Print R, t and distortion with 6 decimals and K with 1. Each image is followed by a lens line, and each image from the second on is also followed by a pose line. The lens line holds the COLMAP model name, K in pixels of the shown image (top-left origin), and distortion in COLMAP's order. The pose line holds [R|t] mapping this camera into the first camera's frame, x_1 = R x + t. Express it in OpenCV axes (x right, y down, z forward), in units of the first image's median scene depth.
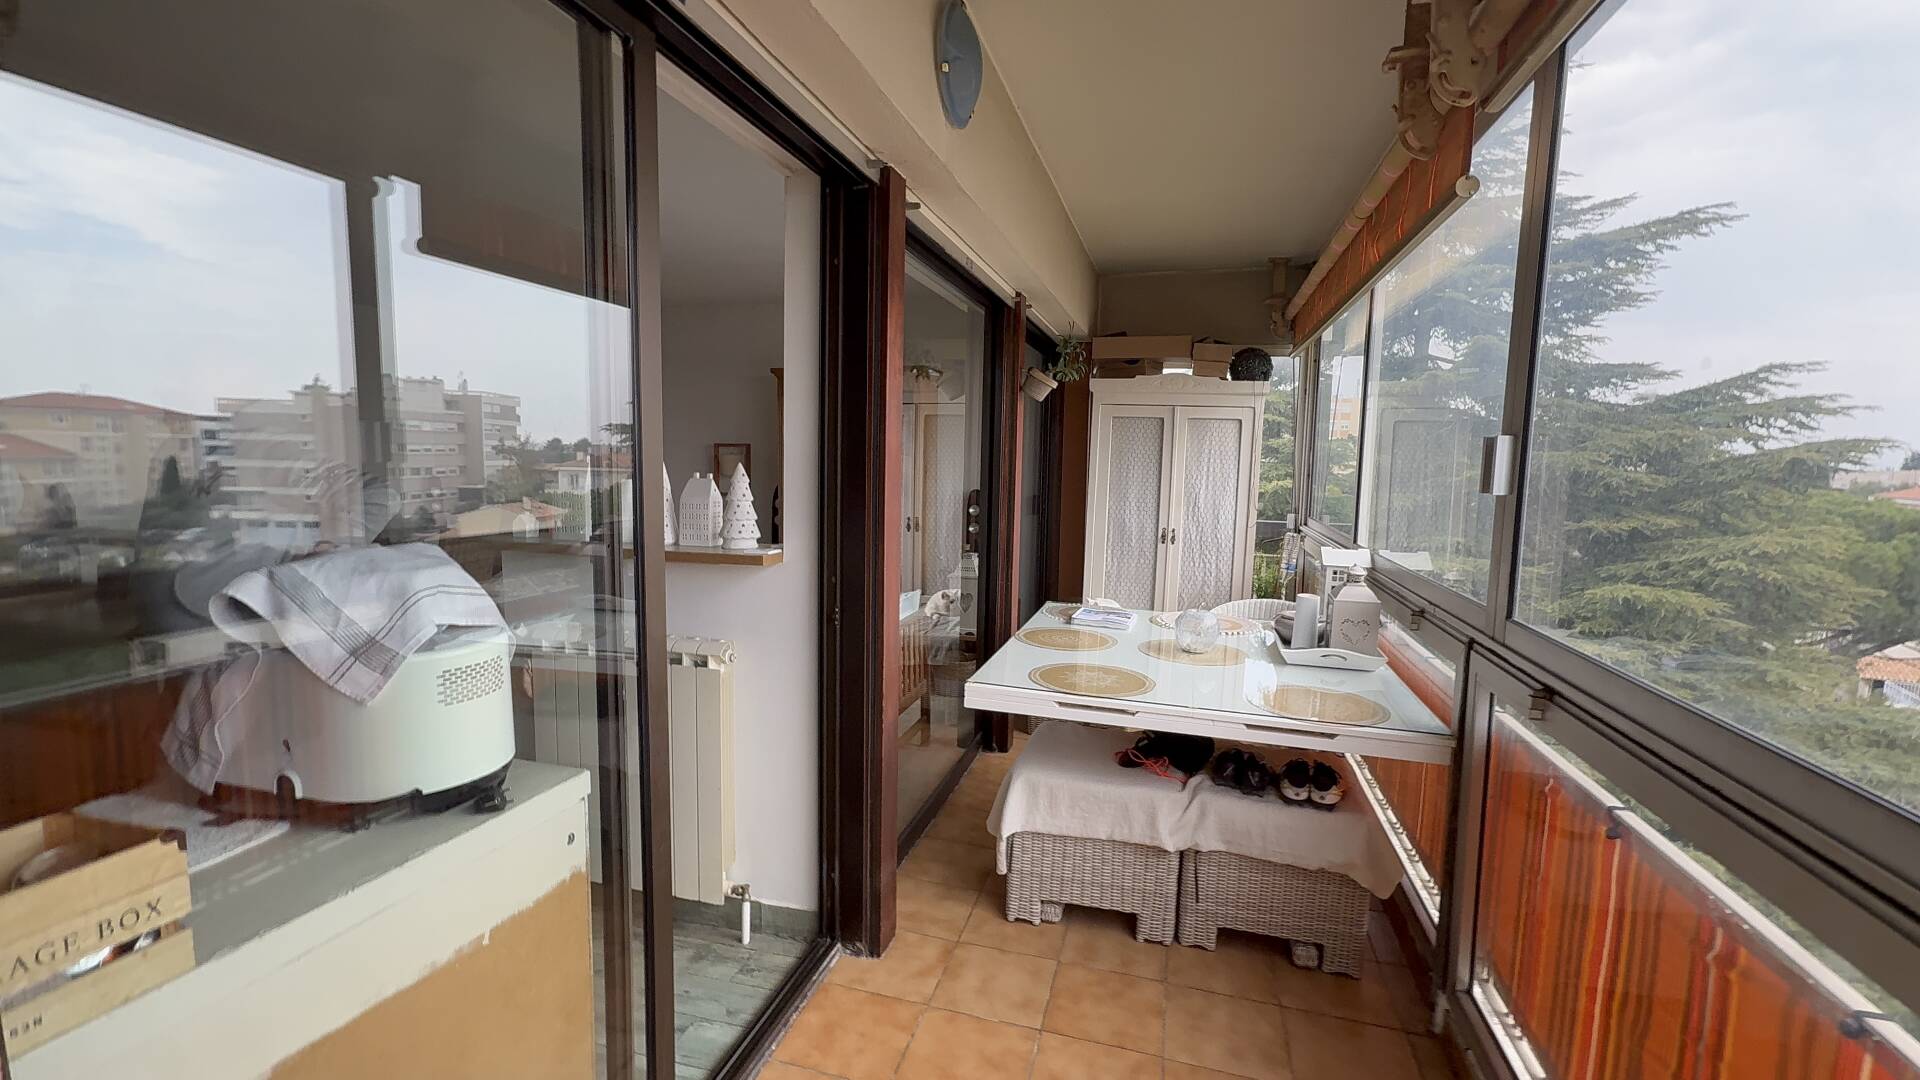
lens RADIAL K [[831.4, 0, 951.7], [0, 831.4, 547.2], [0, 0, 1]] dist [-0.033323, 0.032948]
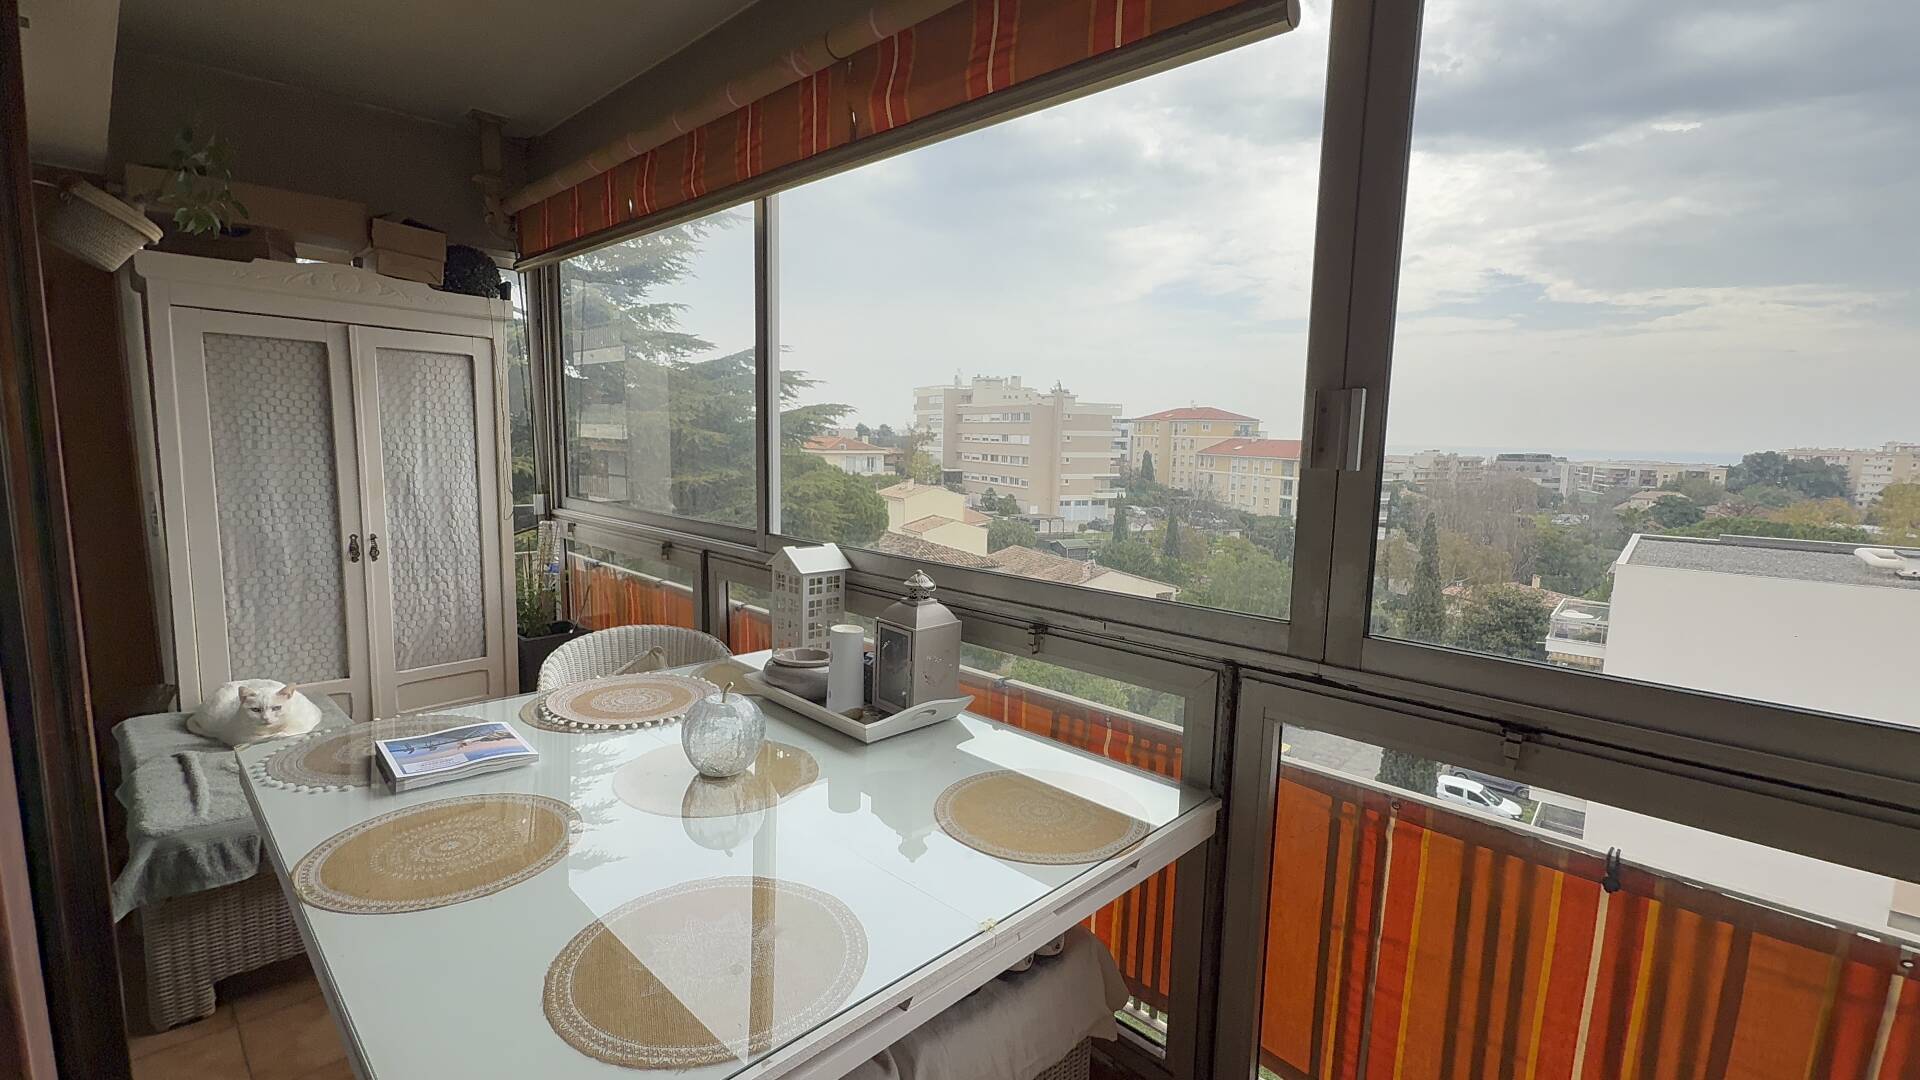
lens RADIAL K [[831.4, 0, 951.7], [0, 831.4, 547.2], [0, 0, 1]] dist [-0.033323, 0.032948]
pose [[0.475146, -0.130947, 0.870109, -0.051133], [0.087997, 0.990979, 0.101084, -0.036470], [-0.875496, 0.028538, 0.482382, 0.350529]]
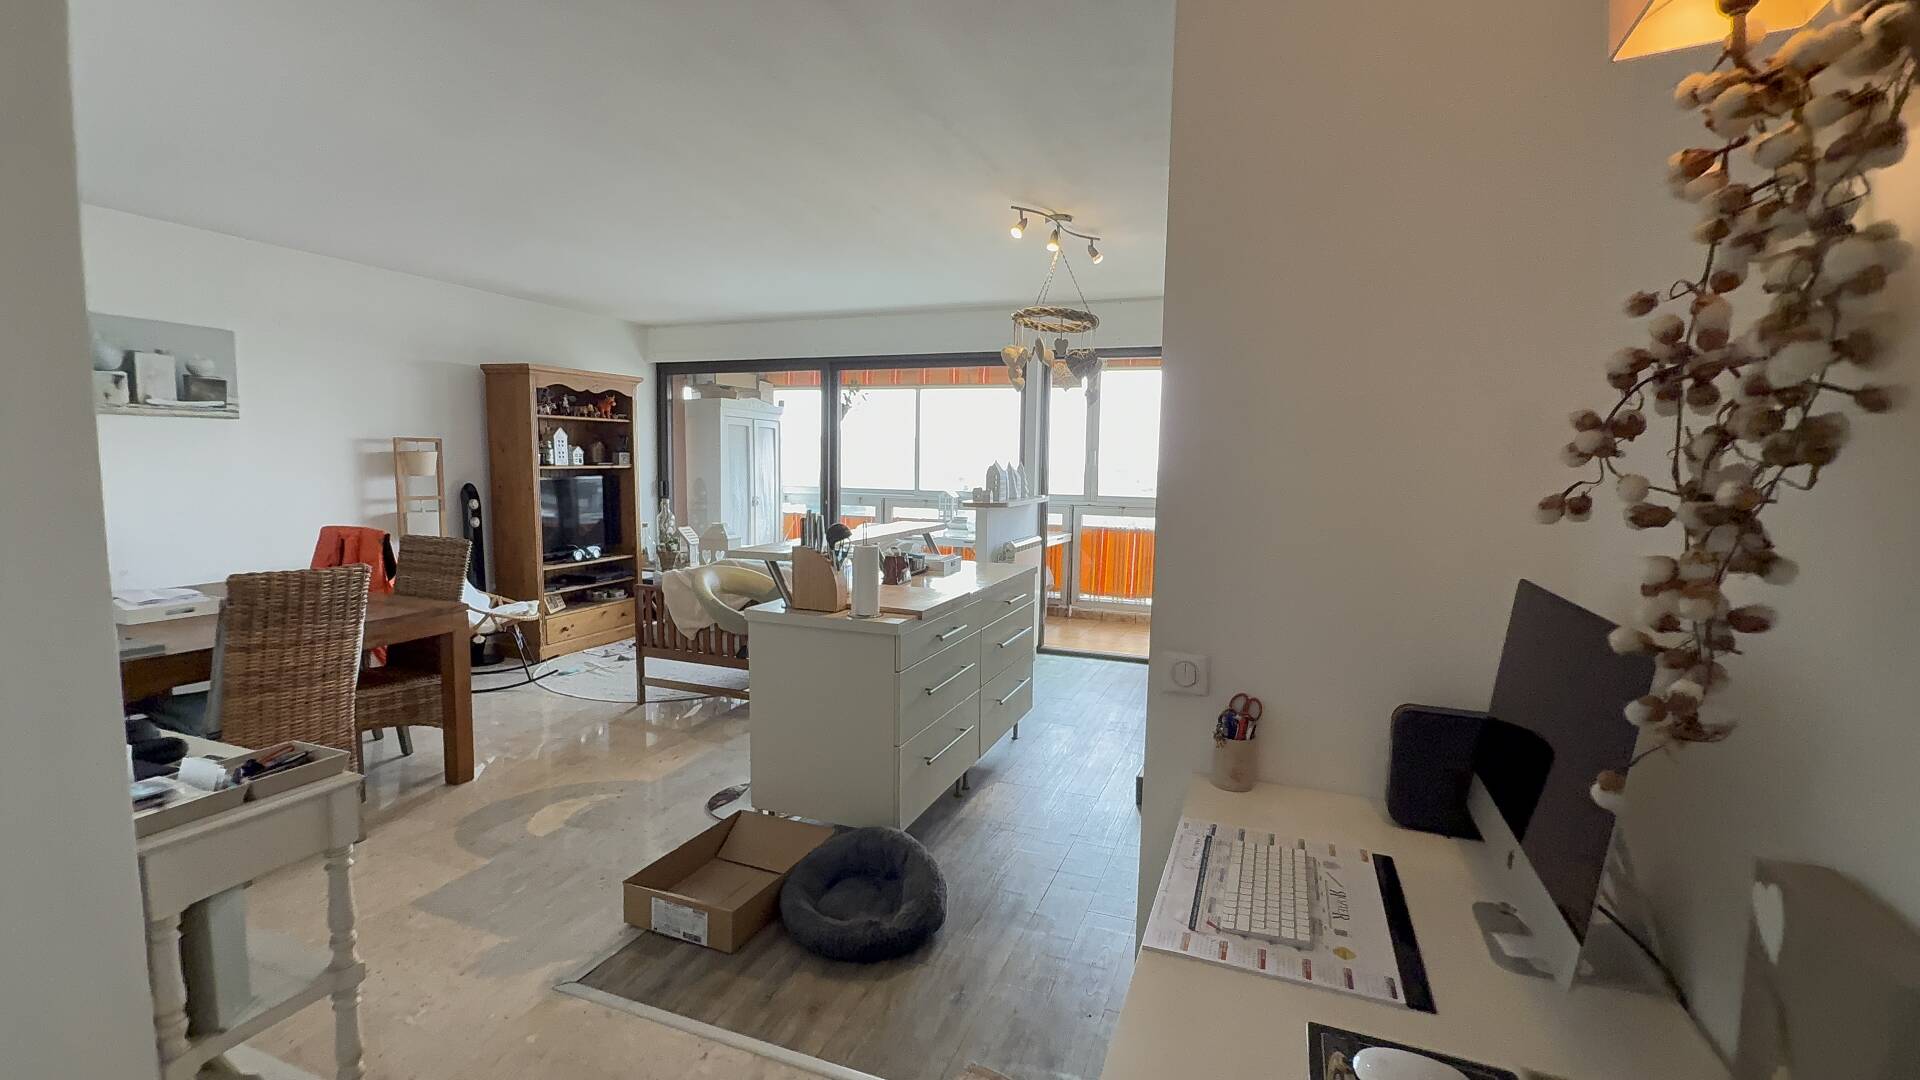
lens RADIAL K [[831.4, 0, 951.7], [0, 831.4, 547.2], [0, 0, 1]] dist [-0.033323, 0.032948]
pose [[0.096799, -0.123848, 0.987568, -1.285987], [0.094798, 0.988864, 0.114719, -0.073469], [-0.990779, 0.082515, 0.107462, 0.464958]]
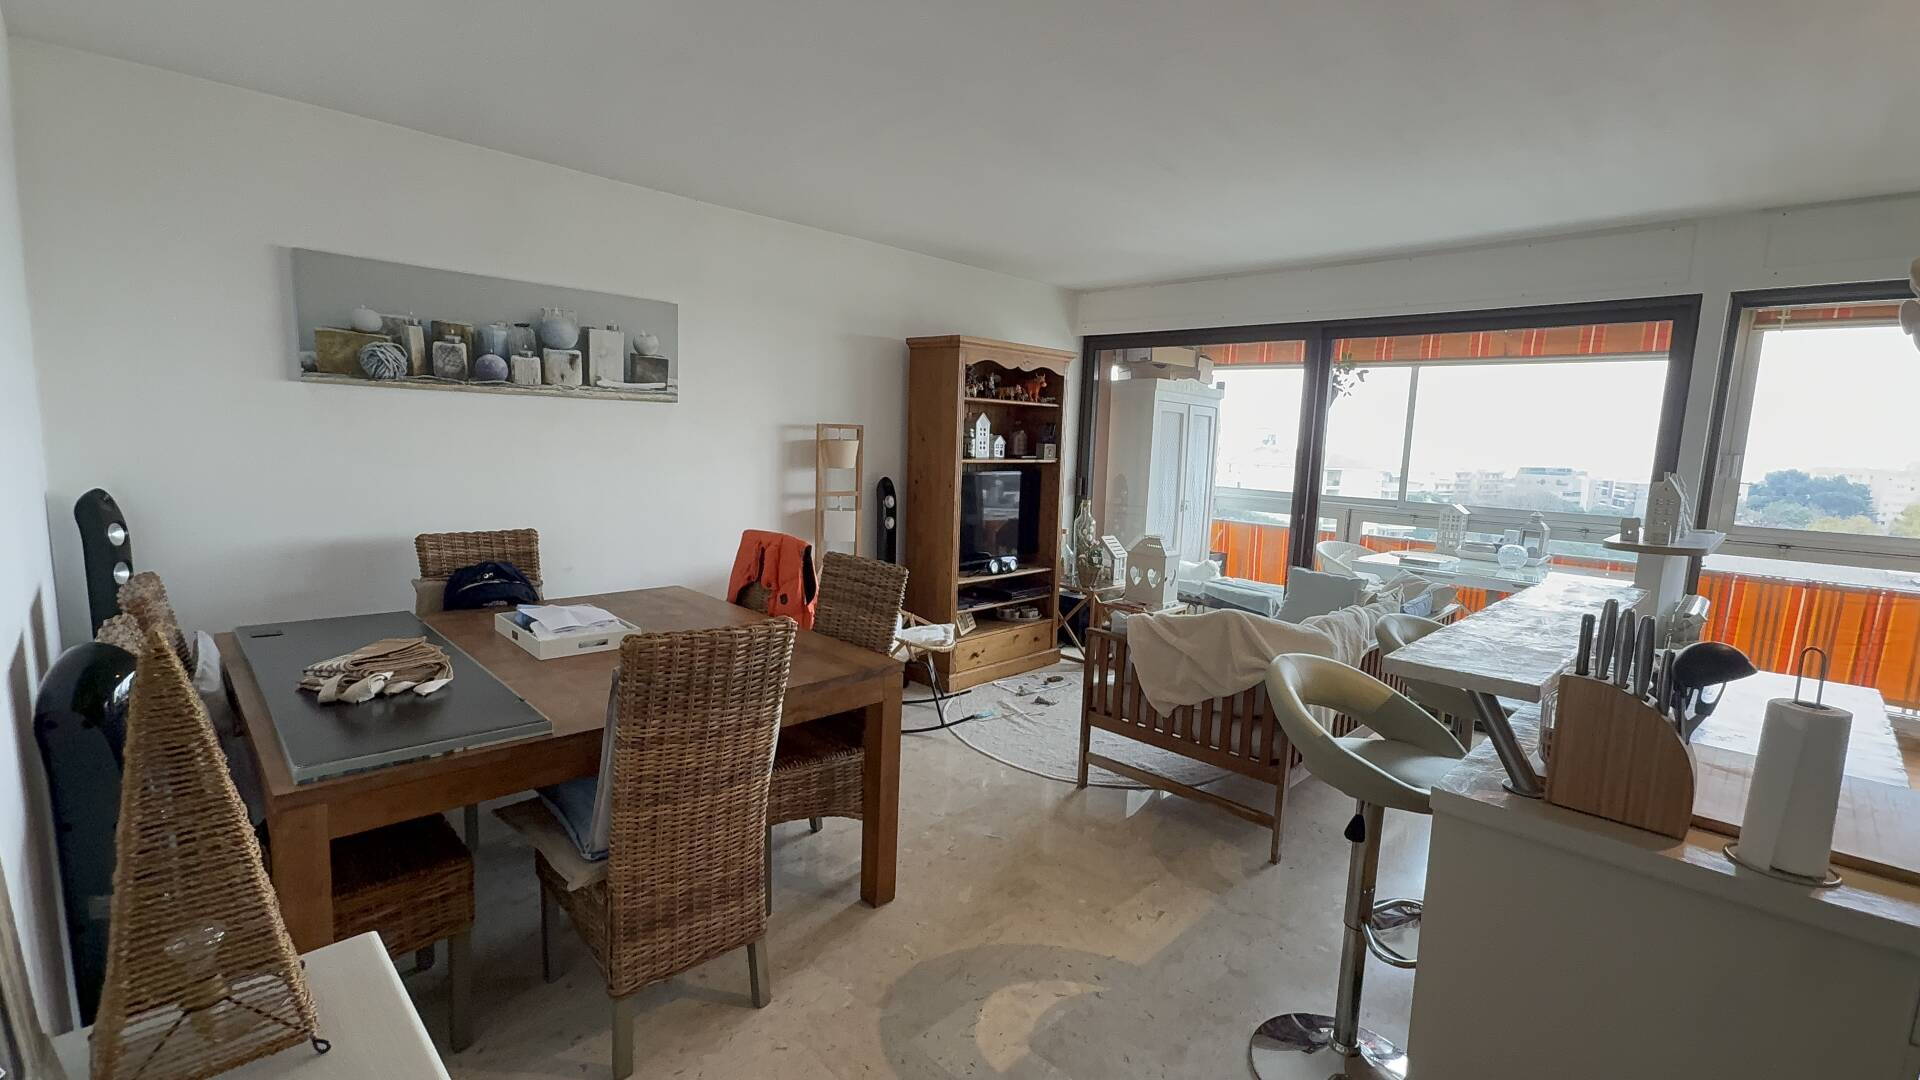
lens RADIAL K [[831.4, 0, 951.7], [0, 831.4, 547.2], [0, 0, 1]] dist [-0.033323, 0.032948]
pose [[0.486800, -0.119135, 0.865351, -1.047654], [0.068422, 0.992812, 0.098193, -0.101329], [-0.870829, 0.011409, 0.491453, 0.682148]]
